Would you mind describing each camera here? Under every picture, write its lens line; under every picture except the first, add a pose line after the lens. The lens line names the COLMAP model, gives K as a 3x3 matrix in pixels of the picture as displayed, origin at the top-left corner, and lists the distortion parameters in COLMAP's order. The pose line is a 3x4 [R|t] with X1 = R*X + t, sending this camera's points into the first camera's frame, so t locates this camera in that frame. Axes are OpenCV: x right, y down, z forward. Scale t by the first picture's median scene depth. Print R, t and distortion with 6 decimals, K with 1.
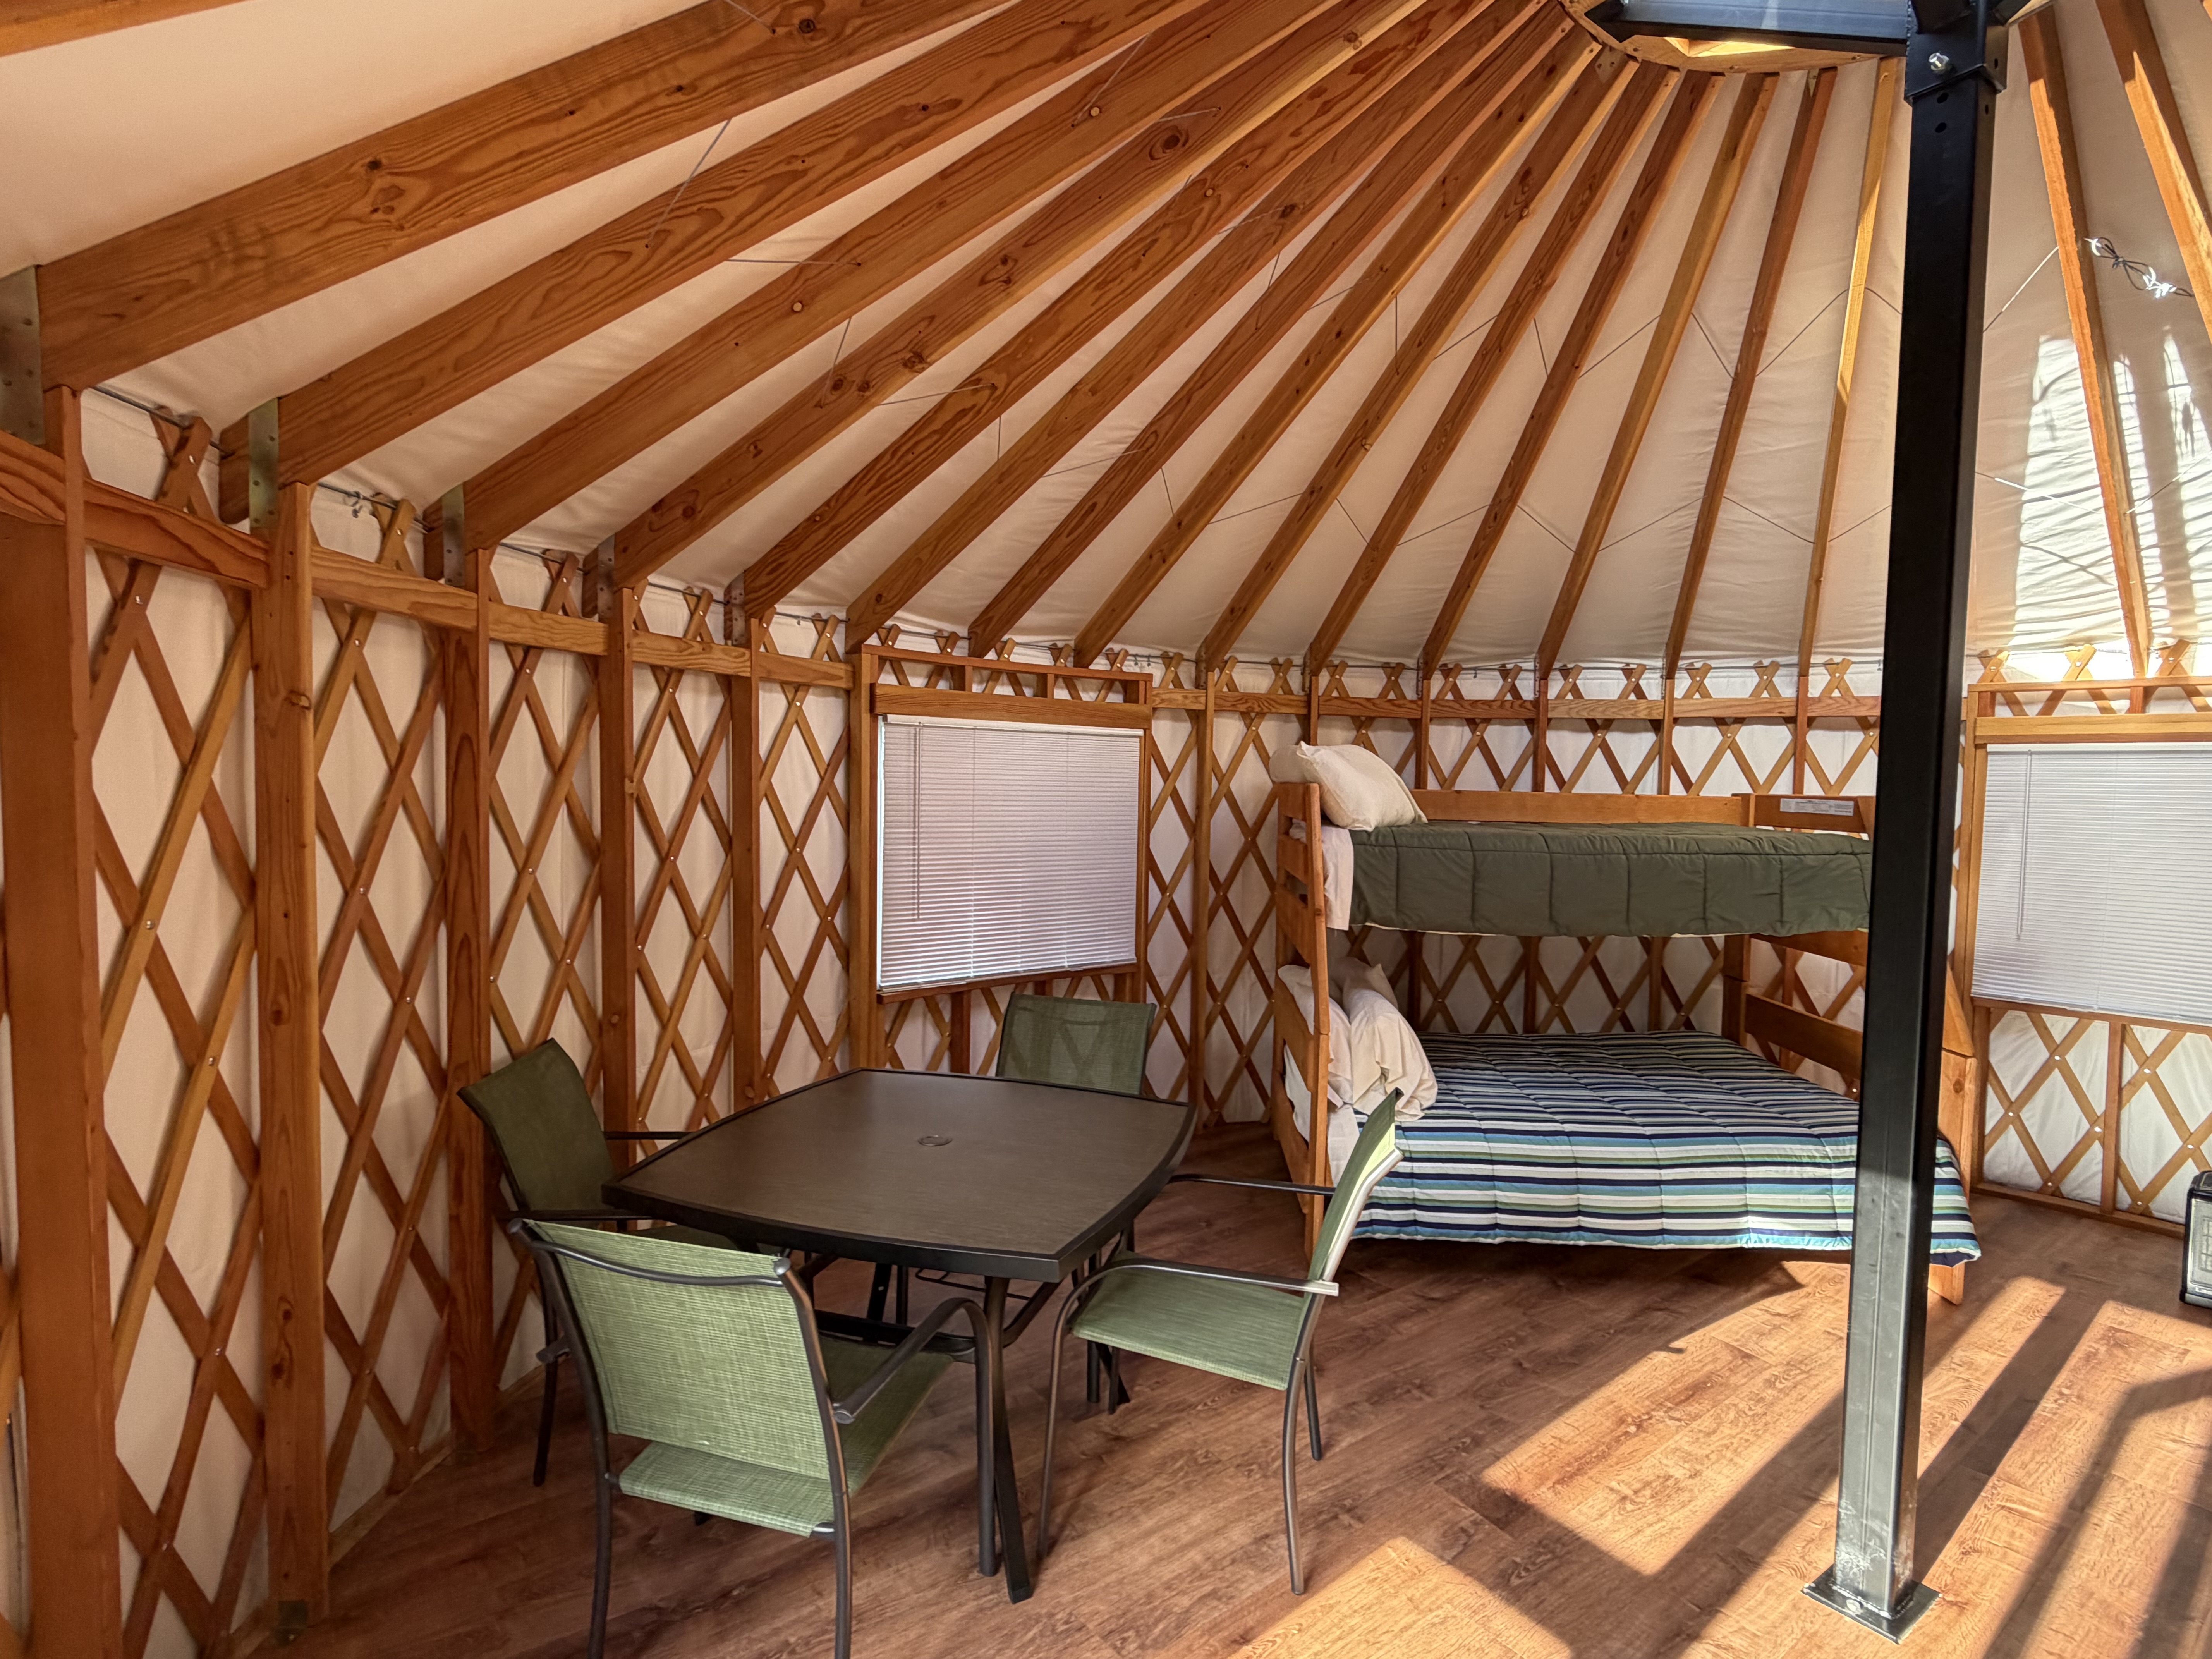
lens RADIAL K [[1115.0, 0, 1094.5], [0, 1115.0, 835.7], [0, 0, 1]] dist [-0.000403, 0.000270]
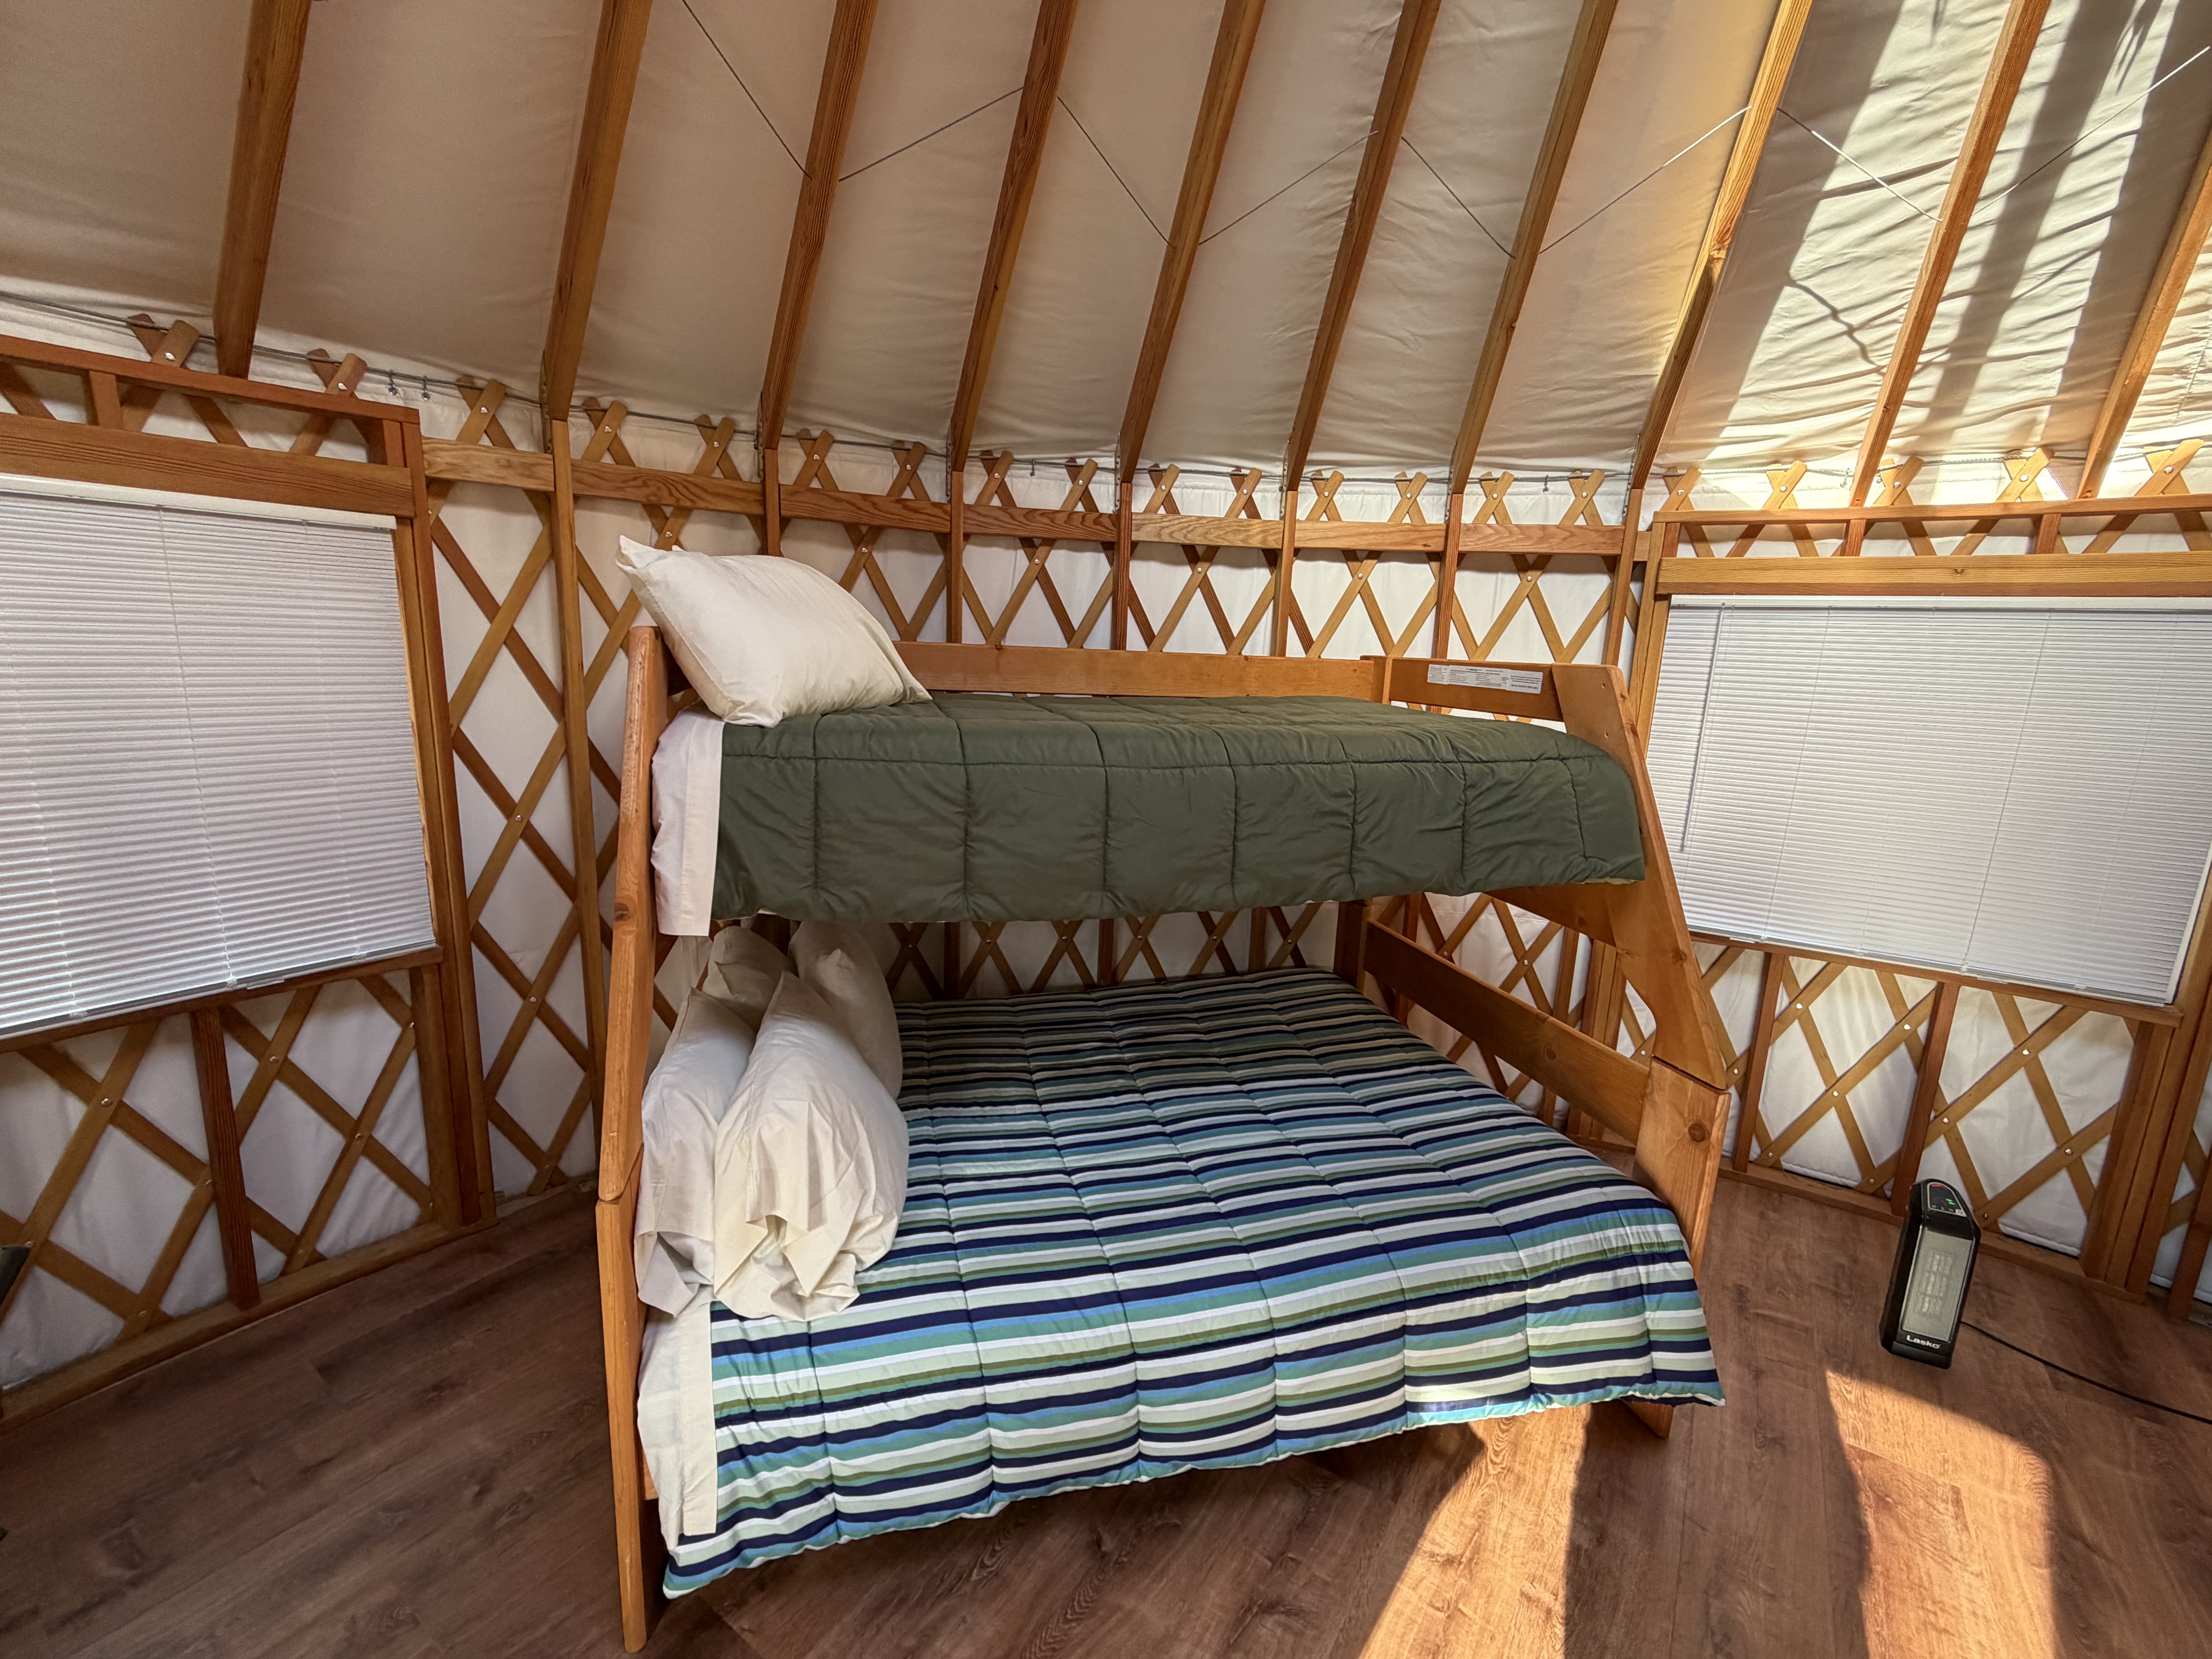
lens RADIAL K [[947.2, 0, 1097.6], [0, 947.2, 833.6], [0, 0, 1]] dist [-0.004822, 0.001403]
pose [[0.951273, -0.043111, 0.305320, 0.209461], [-0.005593, 0.987603, 0.156875, -0.019130], [-0.308298, -0.150939, 0.939239, 0.449262]]
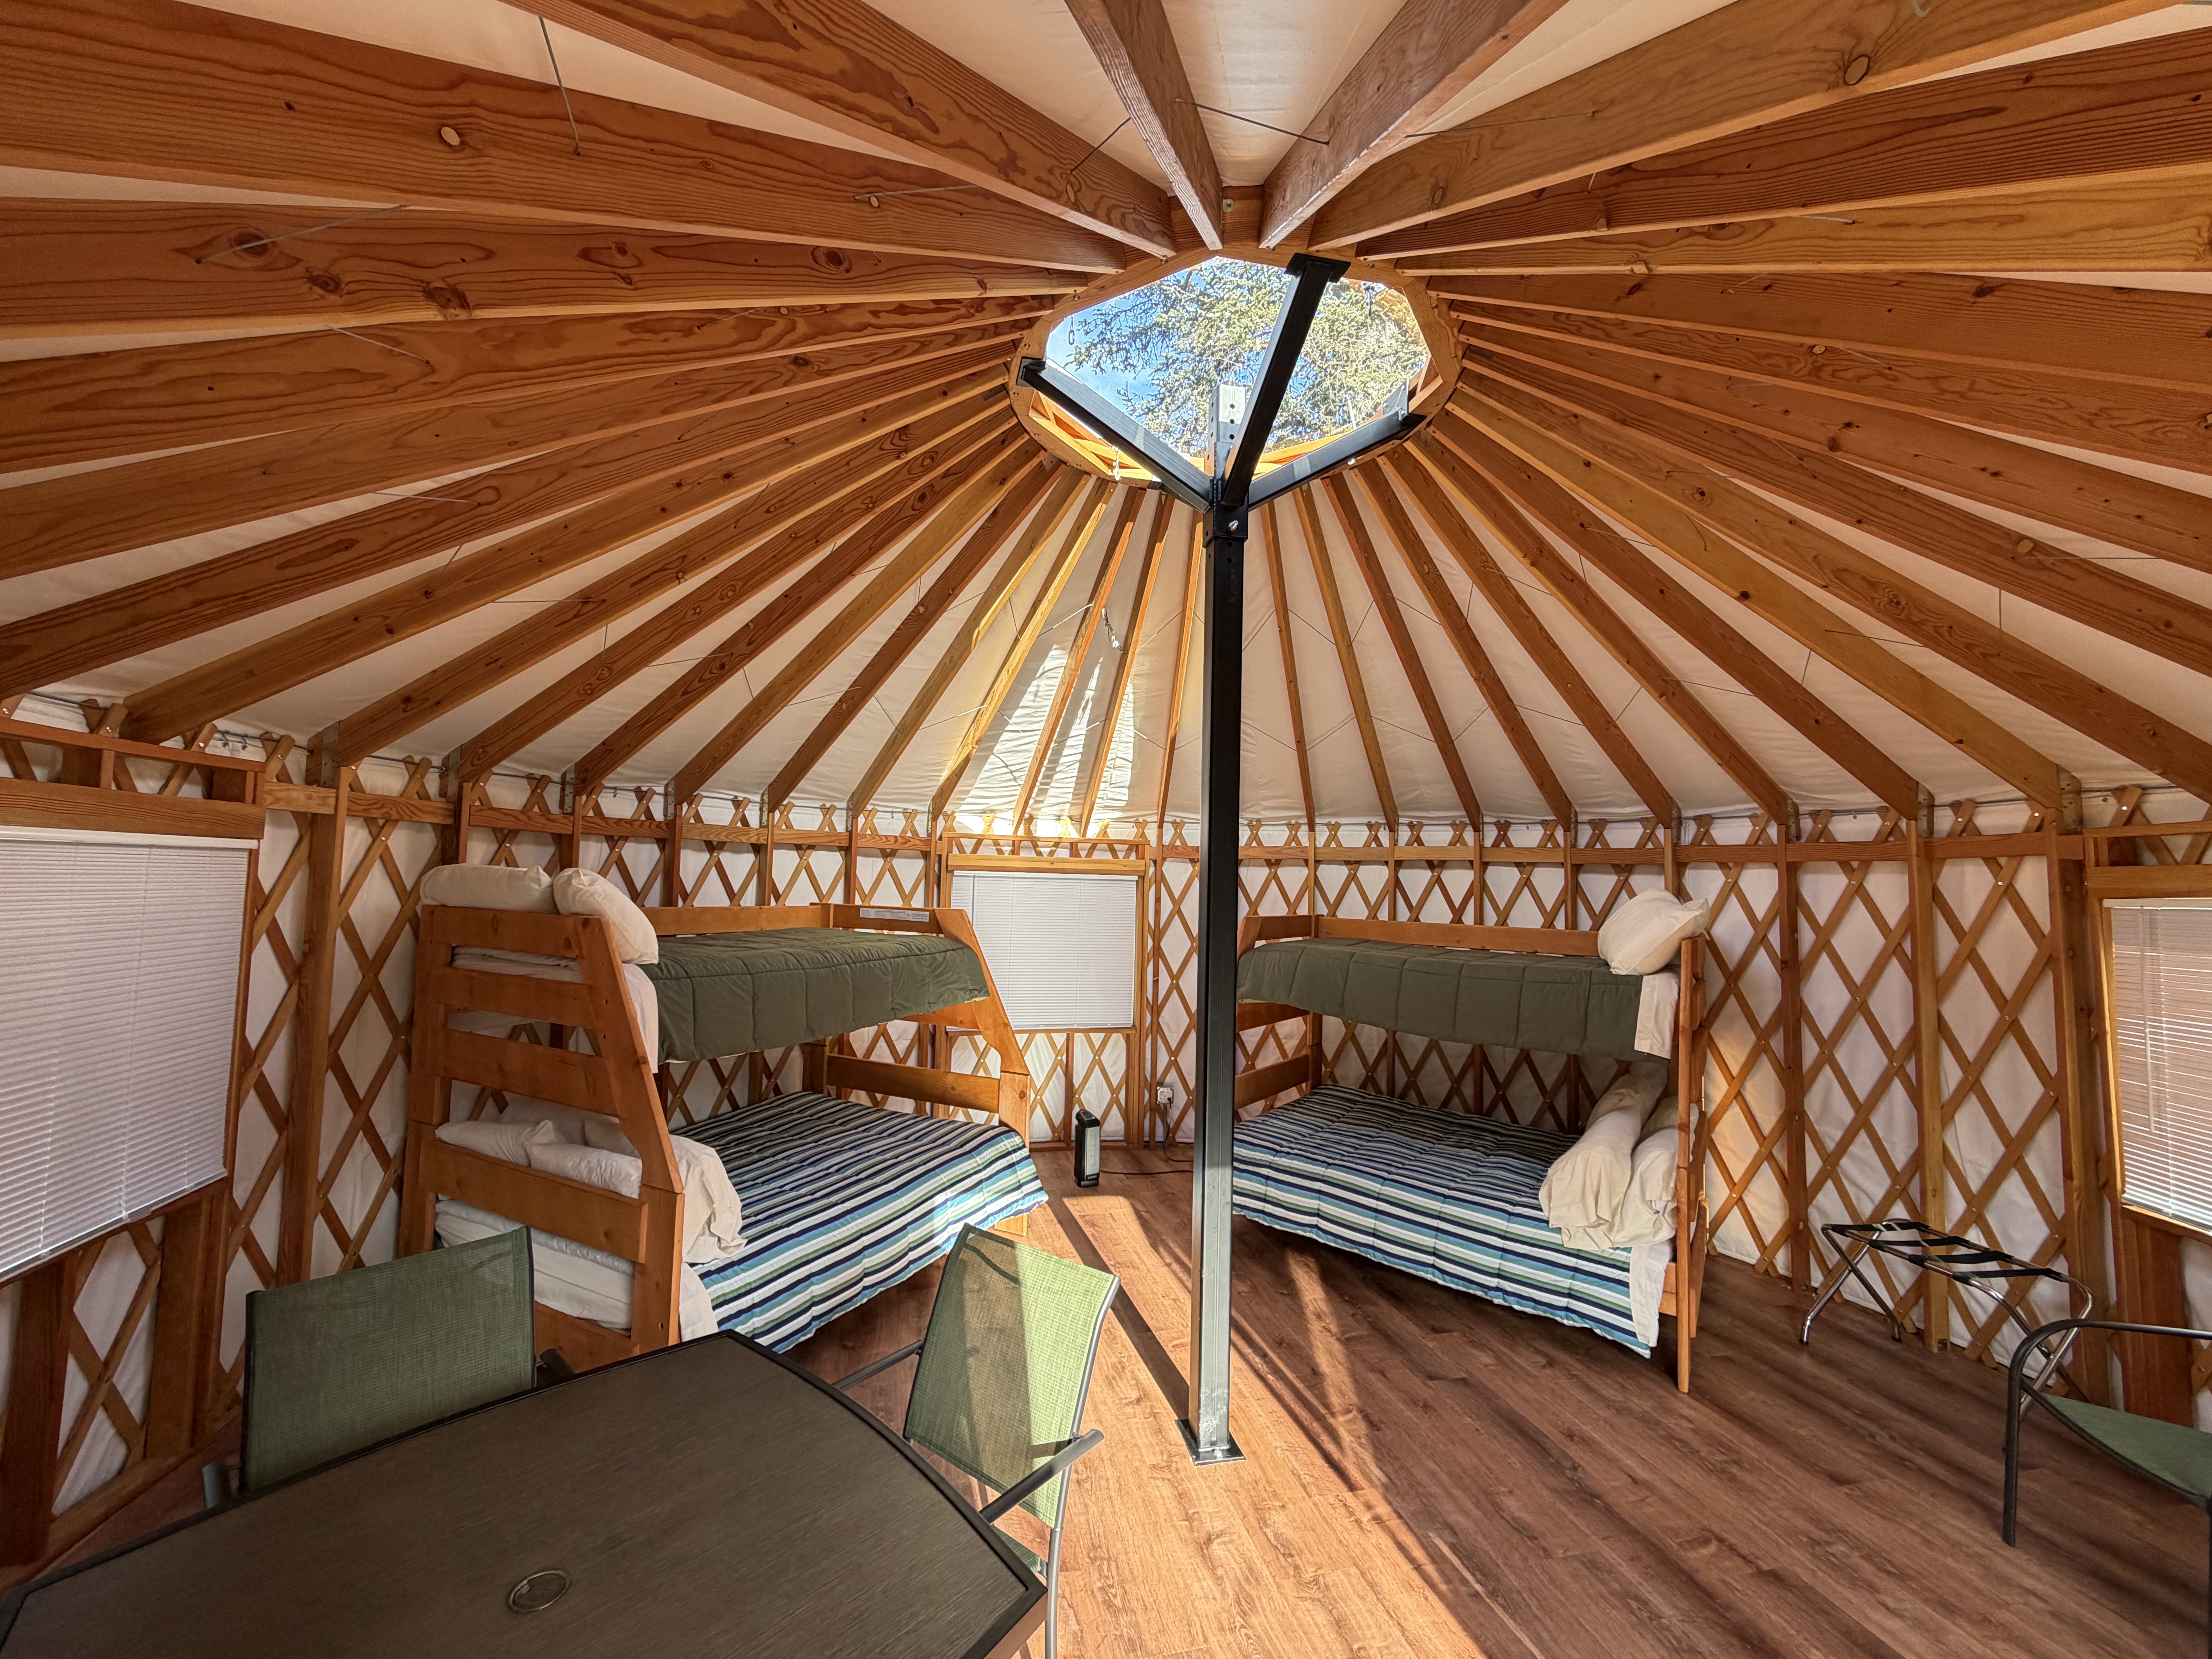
lens RADIAL K [[885.6, 0, 1096.6], [0, 885.6, 831.1], [0, 0, 1]] dist [0.002549, 0.000356]
pose [[0.399901, 0.045012, 0.915452, -0.255503], [0.025889, 0.997840, -0.060372, -0.051305], [-0.916193, 0.047843, 0.397872, 0.274552]]
